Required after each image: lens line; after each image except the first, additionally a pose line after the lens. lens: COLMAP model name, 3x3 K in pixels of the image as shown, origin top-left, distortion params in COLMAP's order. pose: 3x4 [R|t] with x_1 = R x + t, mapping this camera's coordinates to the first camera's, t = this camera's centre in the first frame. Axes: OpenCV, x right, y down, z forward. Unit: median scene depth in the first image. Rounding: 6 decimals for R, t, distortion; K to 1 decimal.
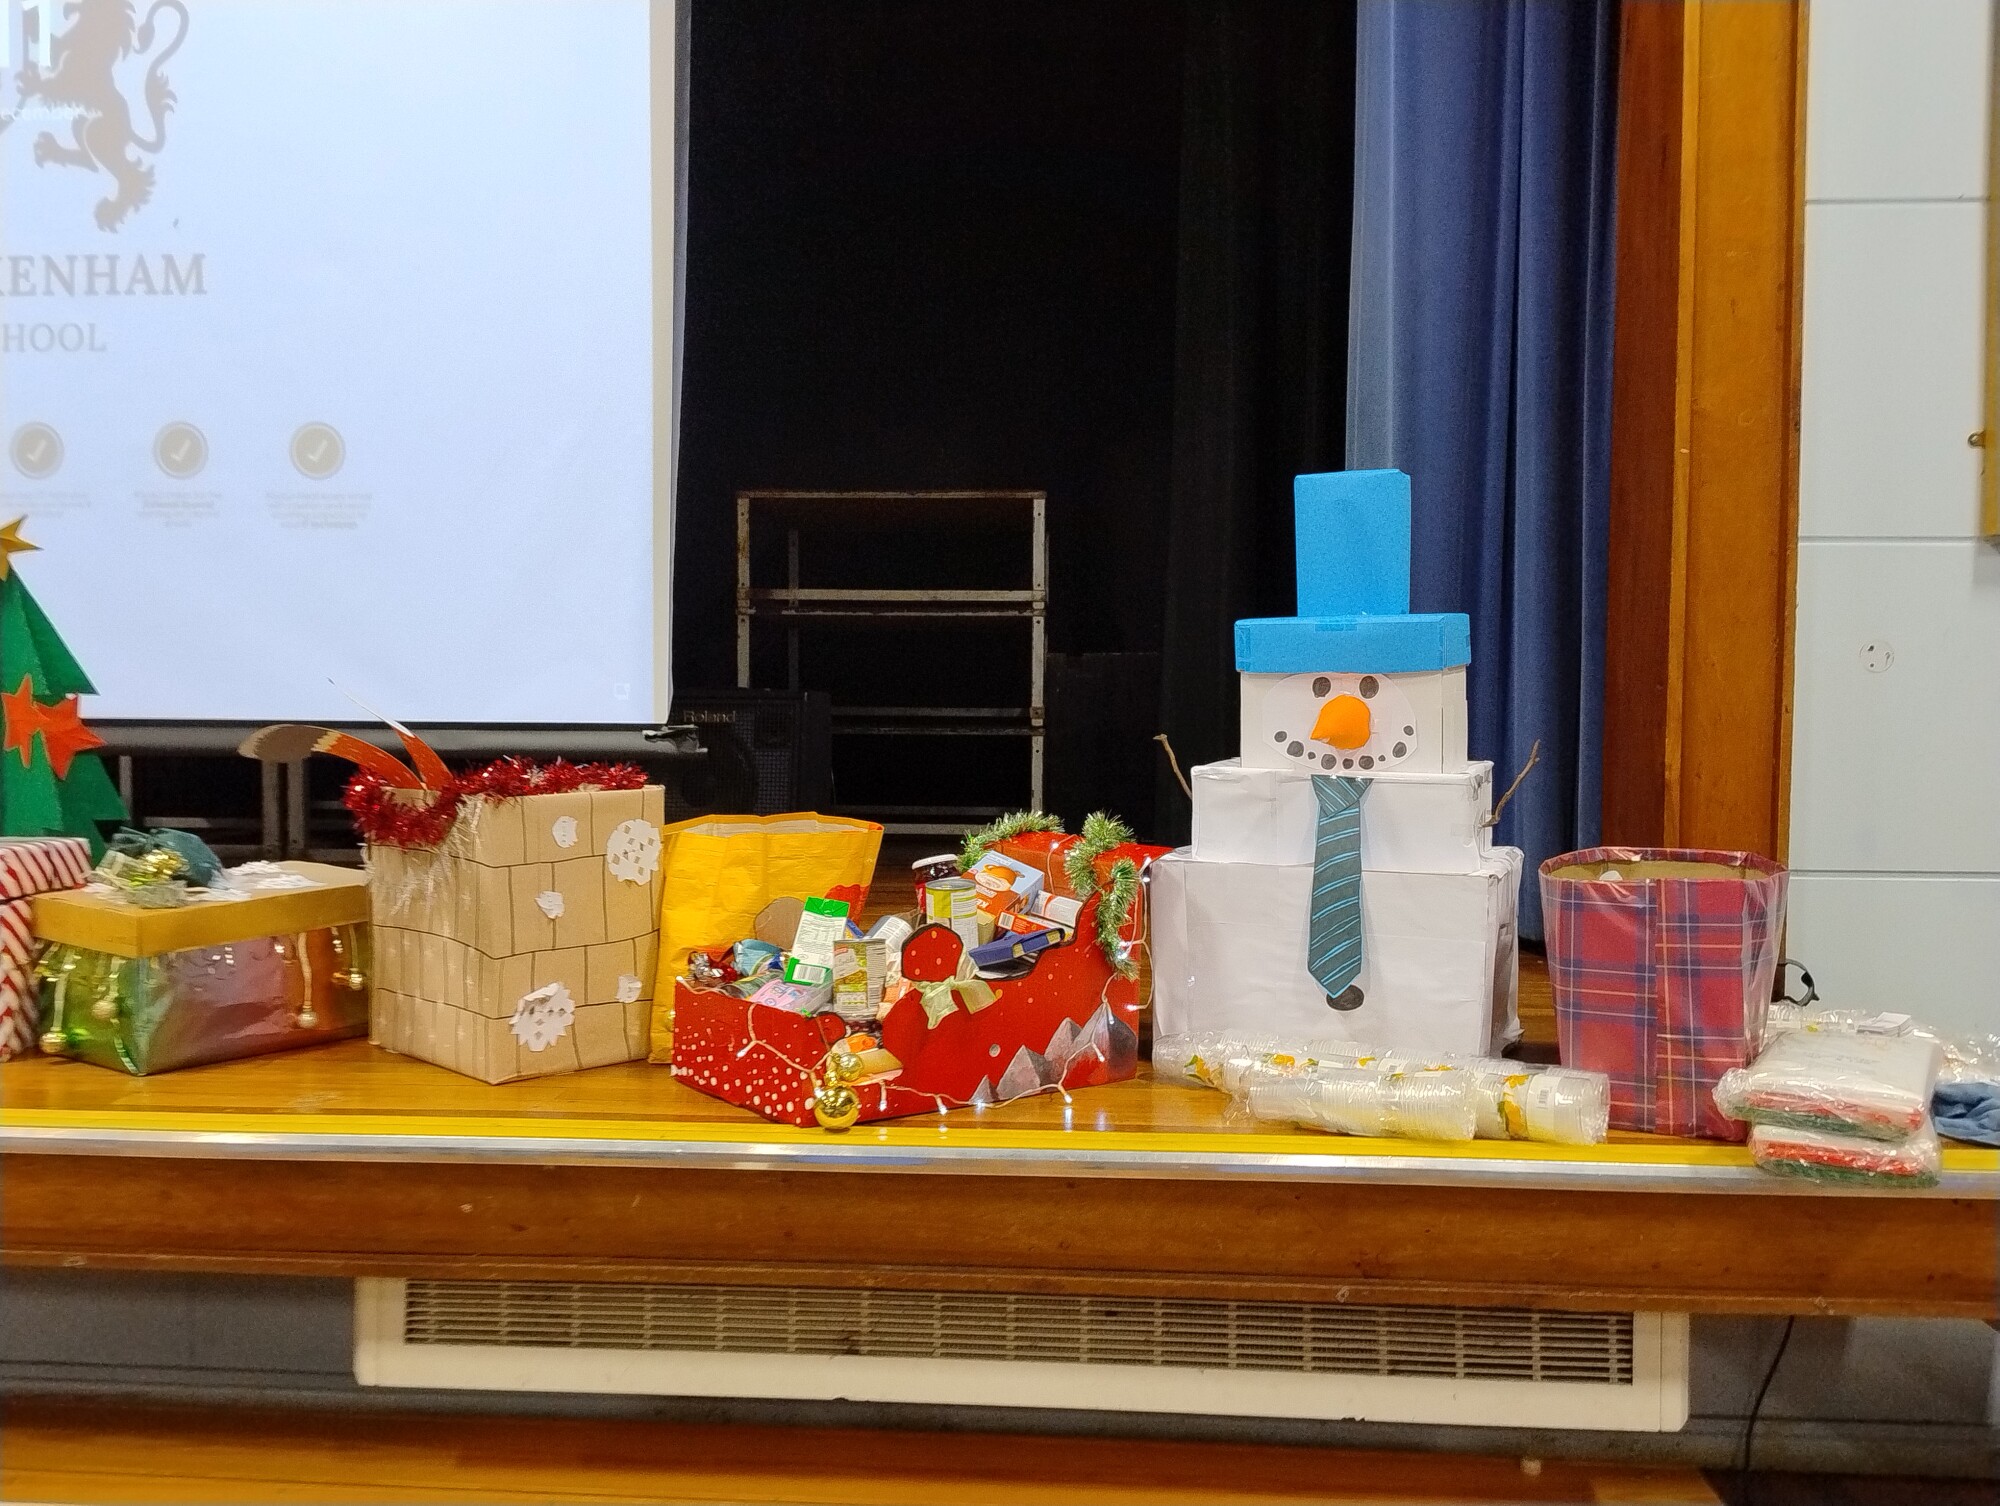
lens RADIAL K [[1617.1, 0, 1029.9], [0, 1617.1, 756.2], [0, 0, 1]] dist [0.057337, -0.067505]
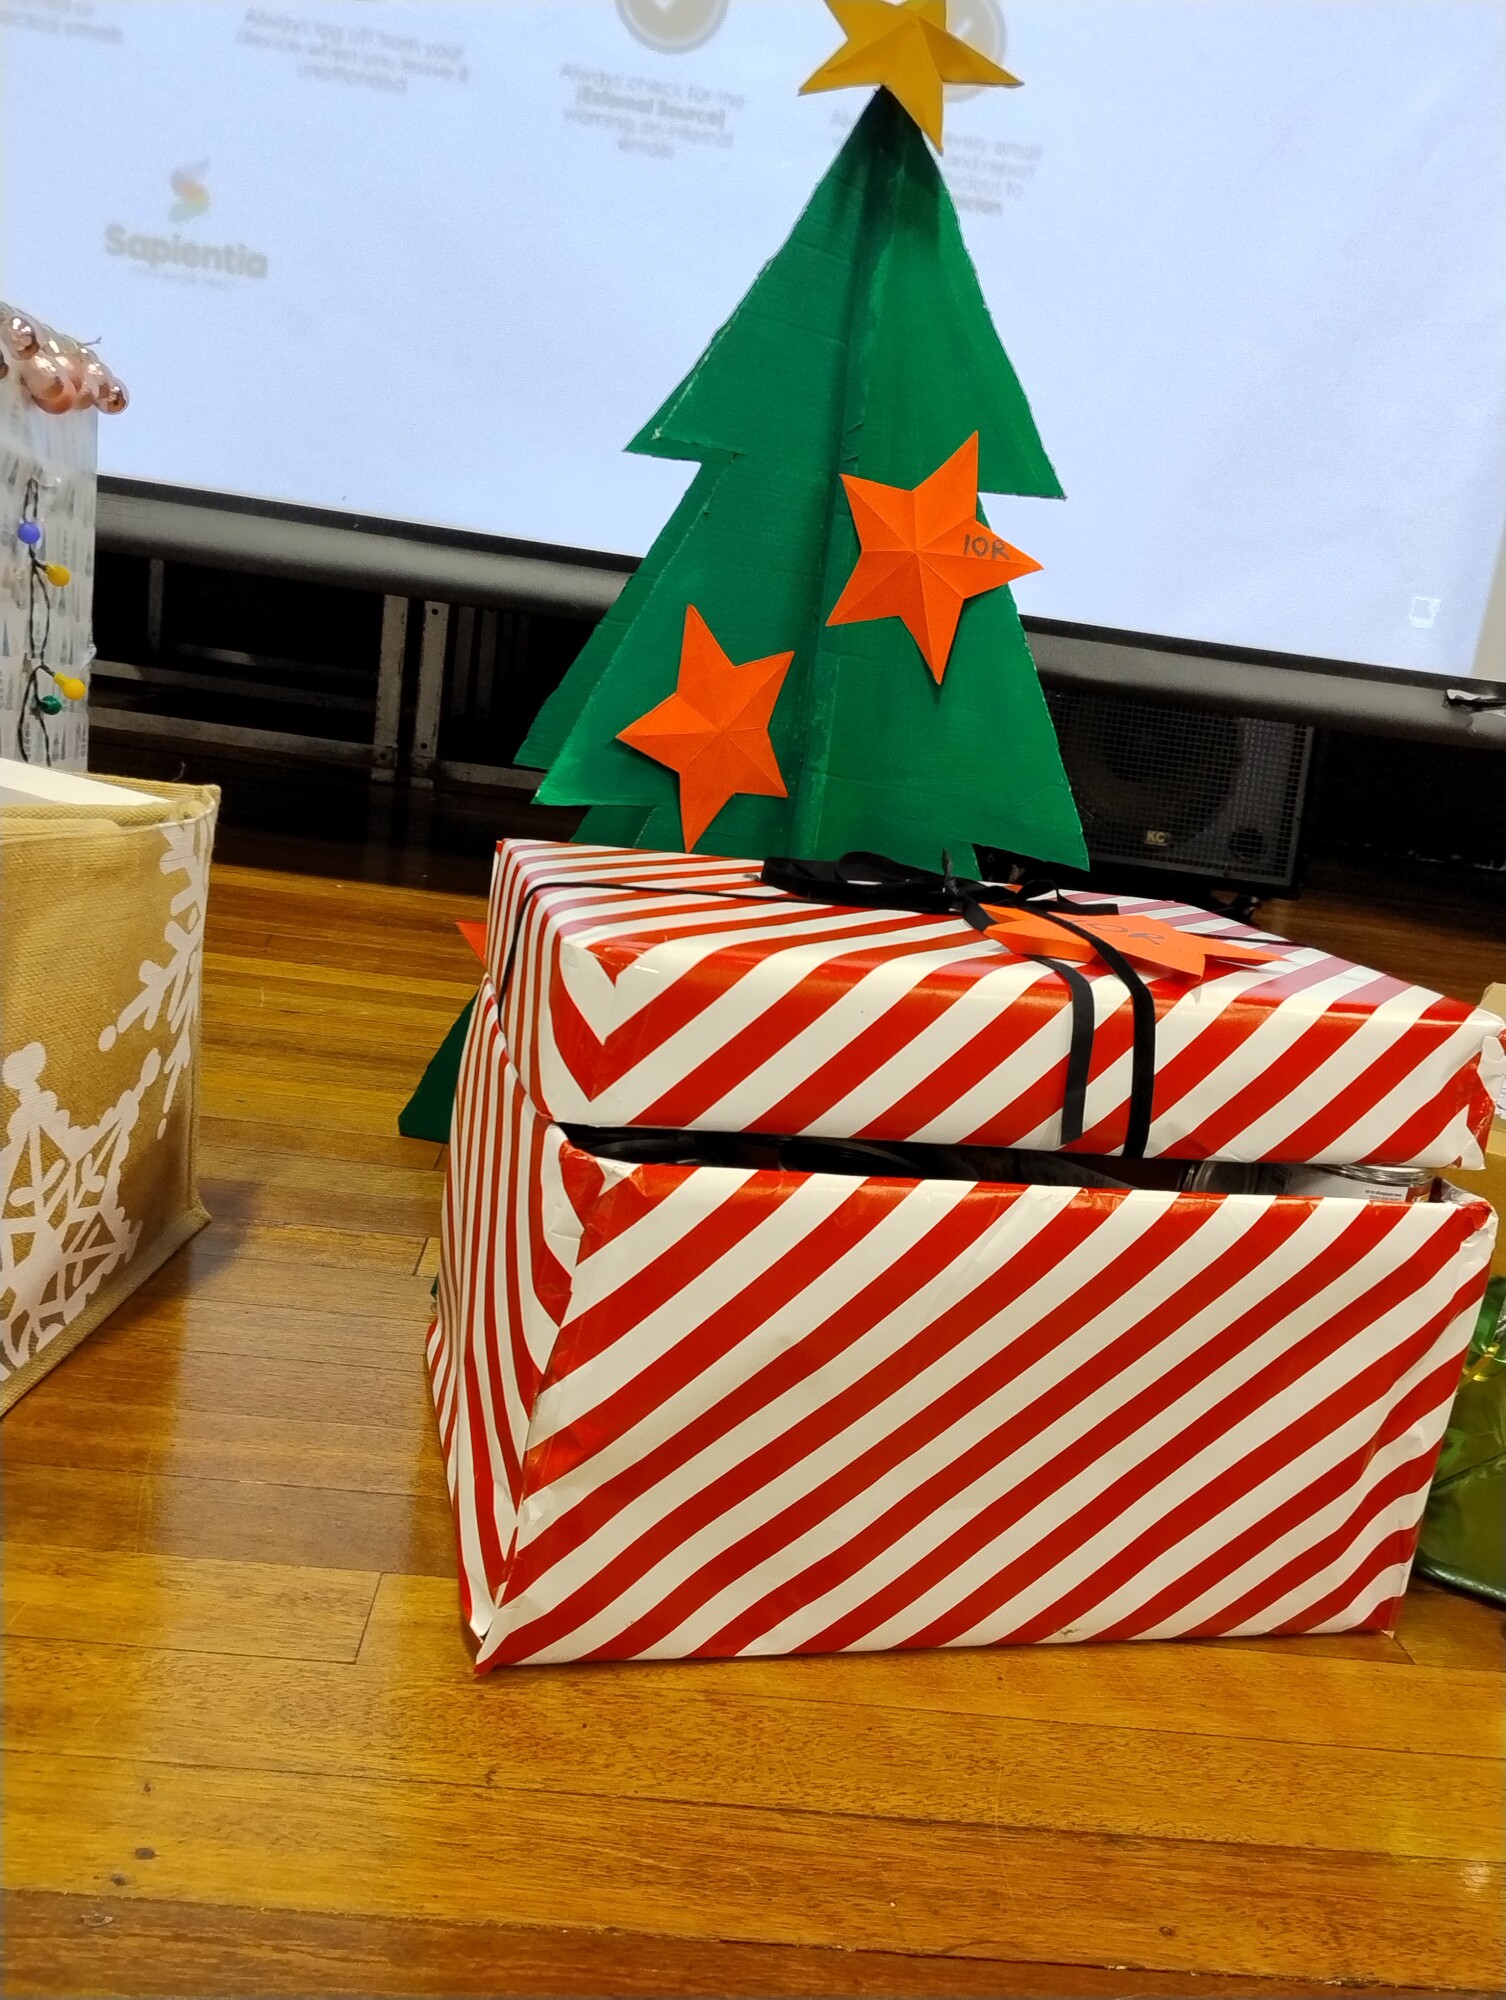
lens RADIAL K [[1617.1, 0, 753.0], [0, 1617.1, 1000.0], [0, 0, 1]] dist [0.057337, -0.067505]
pose [[0.985017, 0.101317, 0.139561, -0.532428], [-0.128256, 0.971355, 0.200051, 0.006175], [-0.115295, -0.214953, 0.969795, 0.457429]]
